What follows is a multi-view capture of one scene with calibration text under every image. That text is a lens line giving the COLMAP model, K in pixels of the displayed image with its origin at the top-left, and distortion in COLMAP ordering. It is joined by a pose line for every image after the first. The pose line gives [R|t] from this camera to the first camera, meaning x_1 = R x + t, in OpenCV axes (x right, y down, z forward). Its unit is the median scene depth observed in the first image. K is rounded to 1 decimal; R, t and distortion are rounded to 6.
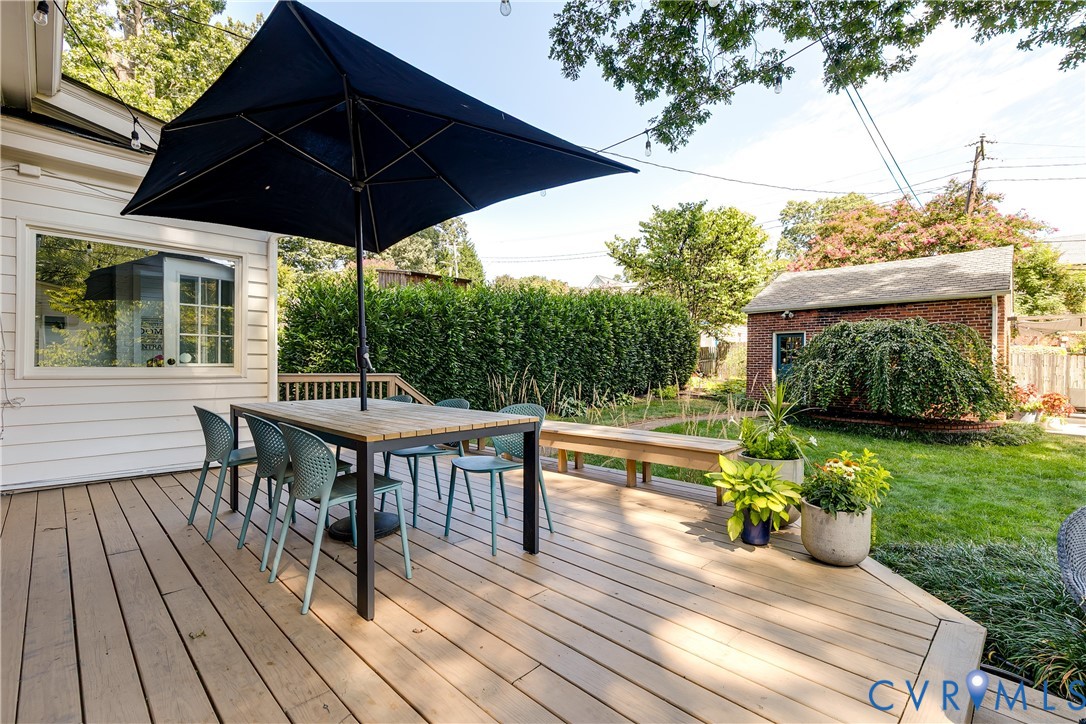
lens RADIAL K [[493.3, 0, 543.5], [0, 493.3, 363.7], [0, 0, 1]] dist [0.005216, -0.001311]
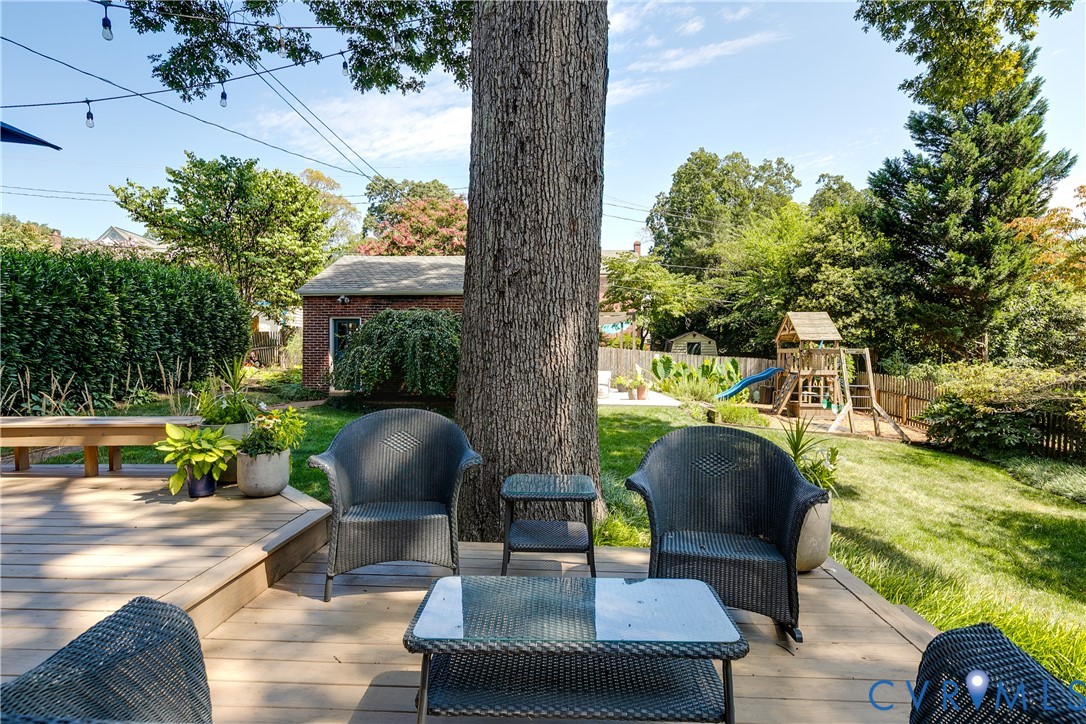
lens RADIAL K [[573.9, 0, 547.7], [0, 573.9, 365.1], [0, 0, 1]] dist [-0.000959, -0.000803]
pose [[0.732261, -0.017328, 0.680804, 0.021108], [0.002867, 0.999746, 0.022362, 0.005513], [-0.681018, -0.014423, 0.732124, -0.099141]]
